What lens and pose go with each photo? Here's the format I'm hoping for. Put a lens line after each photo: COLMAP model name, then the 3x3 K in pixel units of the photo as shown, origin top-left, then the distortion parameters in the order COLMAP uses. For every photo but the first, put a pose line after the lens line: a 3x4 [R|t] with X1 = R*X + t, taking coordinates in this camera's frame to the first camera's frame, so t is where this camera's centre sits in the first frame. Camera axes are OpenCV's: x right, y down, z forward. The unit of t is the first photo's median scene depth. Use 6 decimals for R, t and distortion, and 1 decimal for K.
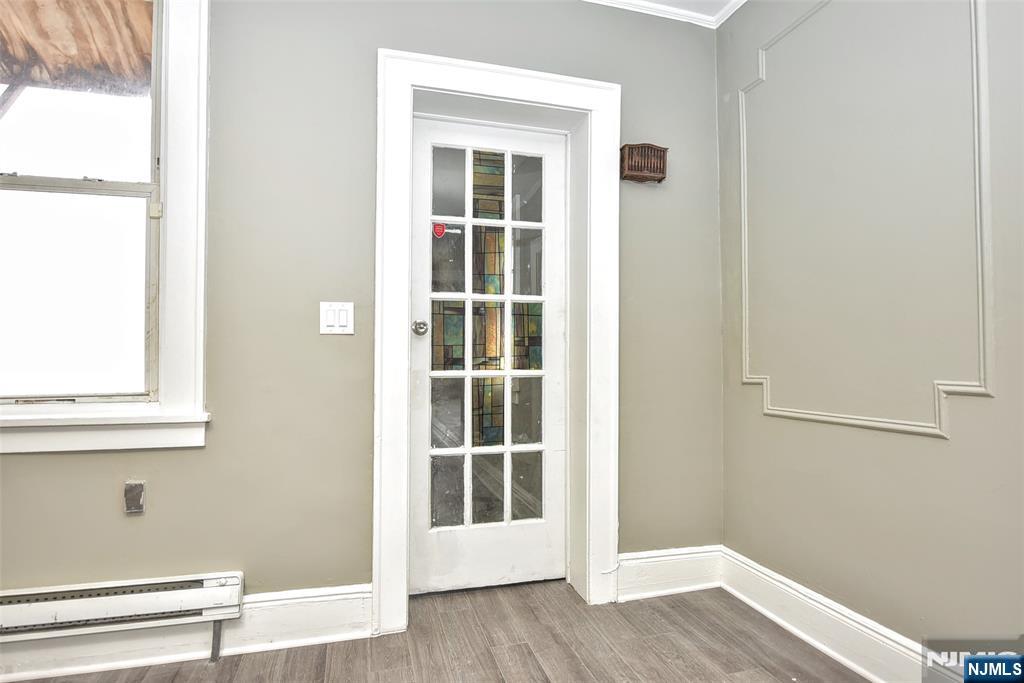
lens RADIAL K [[516.5, 0, 482.9], [0, 516.5, 347.2], [0, 0, 1]] dist [-0.005400, -0.000845]
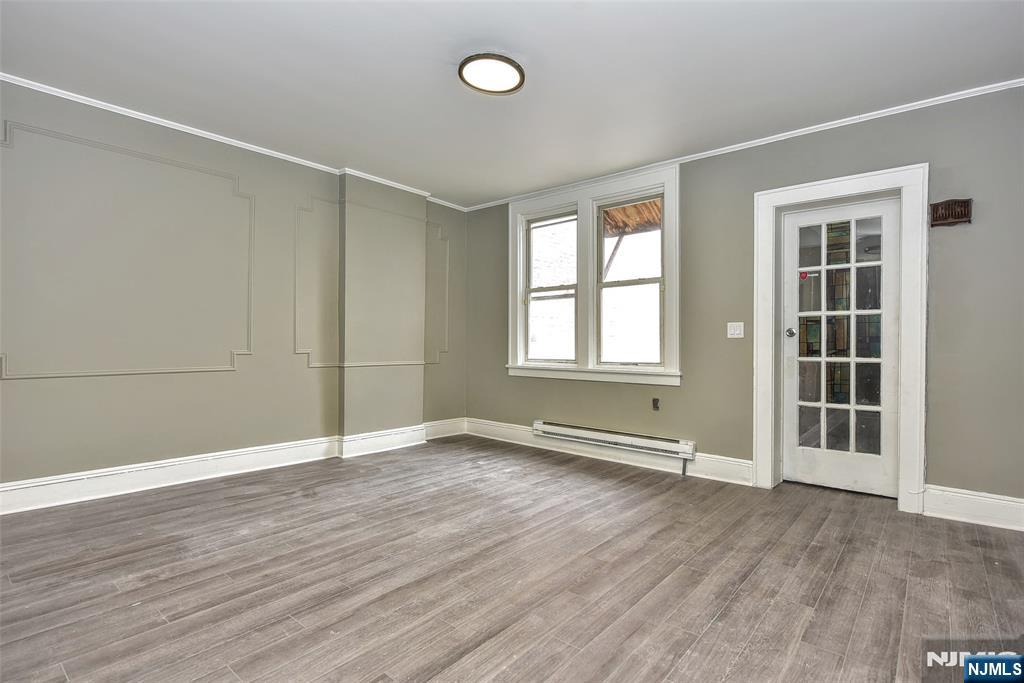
lens RADIAL K [[496.0, 0, 512.0], [0, 496.0, 341.5], [0, 0, 1]] dist [-0.003646, -0.000364]
pose [[0.550803, -0.003460, -0.834628, 0.766438], [0.016157, 0.999848, 0.006518, -0.033696], [0.834479, -0.017075, 0.550776, -0.735871]]
